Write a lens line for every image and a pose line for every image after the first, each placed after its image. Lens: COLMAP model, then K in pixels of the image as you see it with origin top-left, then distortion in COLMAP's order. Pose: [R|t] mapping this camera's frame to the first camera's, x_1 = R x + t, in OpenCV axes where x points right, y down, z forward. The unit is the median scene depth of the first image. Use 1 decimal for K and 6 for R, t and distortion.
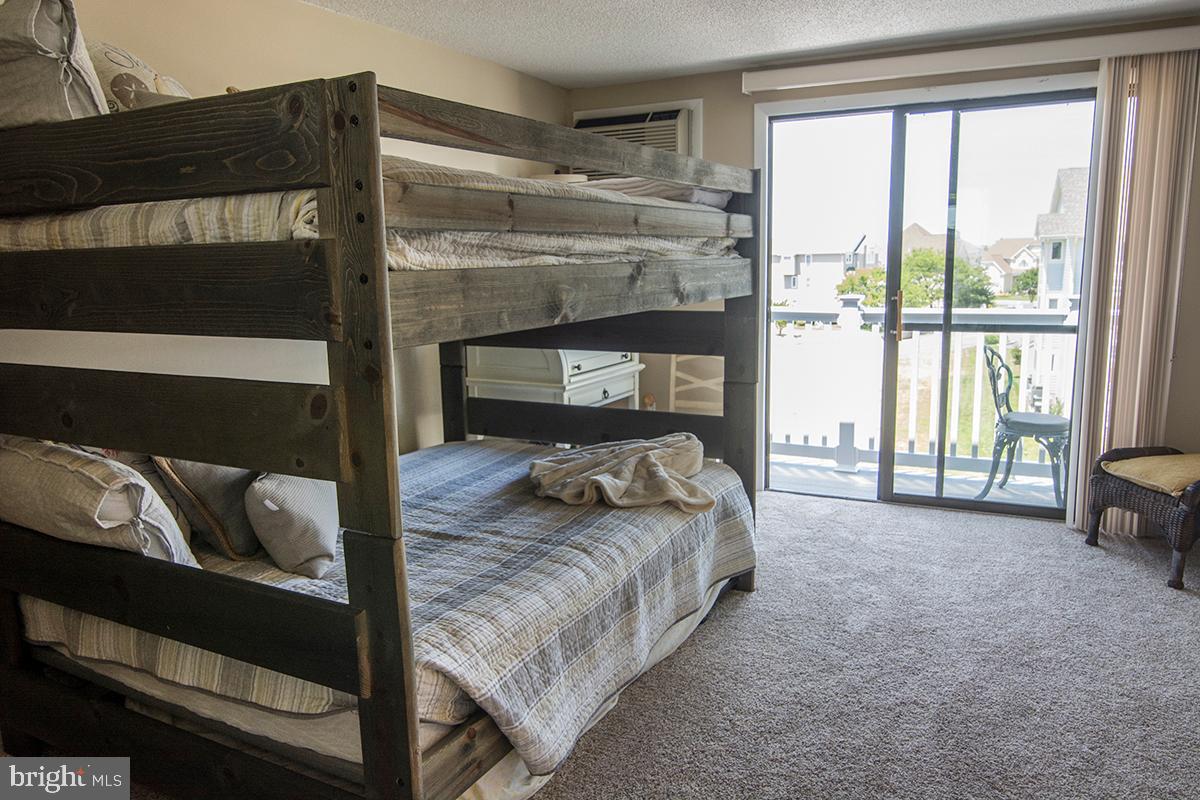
lens RADIAL K [[864.5, 0, 588.7], [0, 864.5, 396.7], [0, 0, 1]] dist [0.002011, -0.009472]
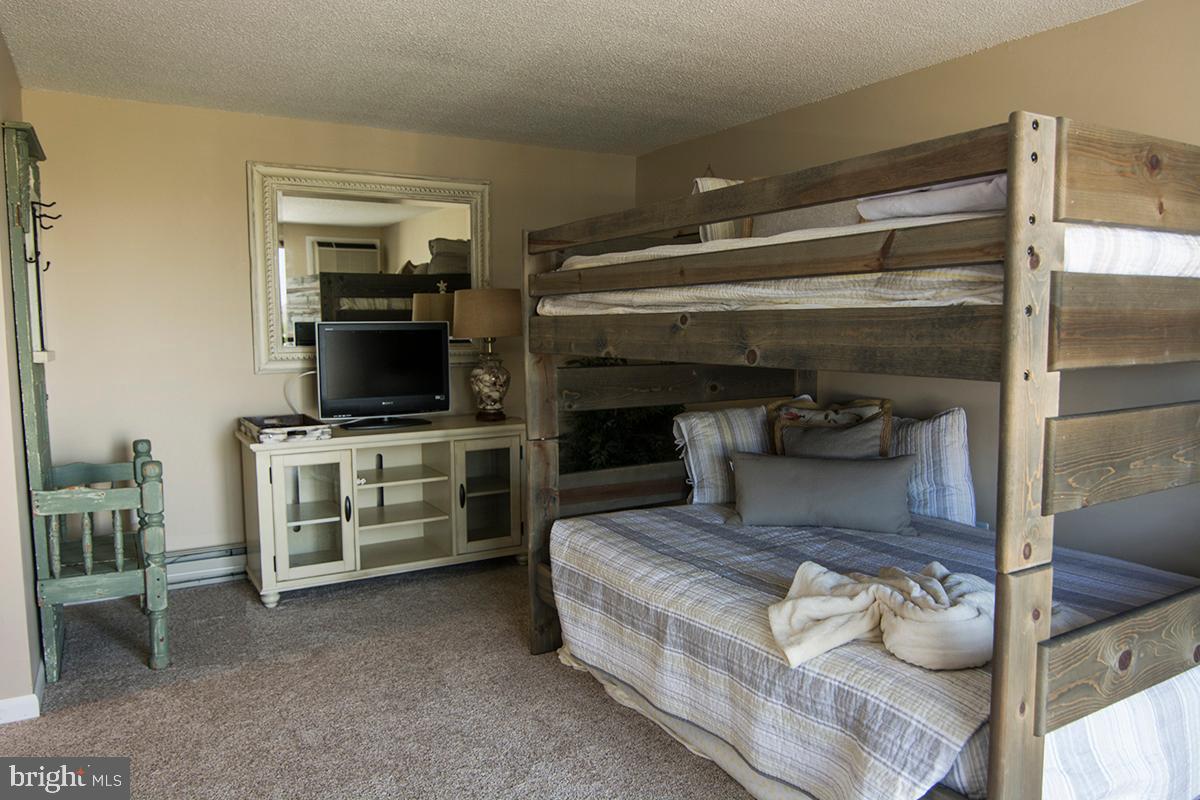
lens RADIAL K [[864.5, 0, 599.9], [0, 864.5, 397.0], [0, 0, 1]] dist [0.002011, -0.009472]
pose [[-0.526592, 0.098150, -0.844433, 1.139585], [-0.115796, 0.975773, 0.185627, -0.276657], [0.842195, 0.195532, -0.502469, 1.699922]]
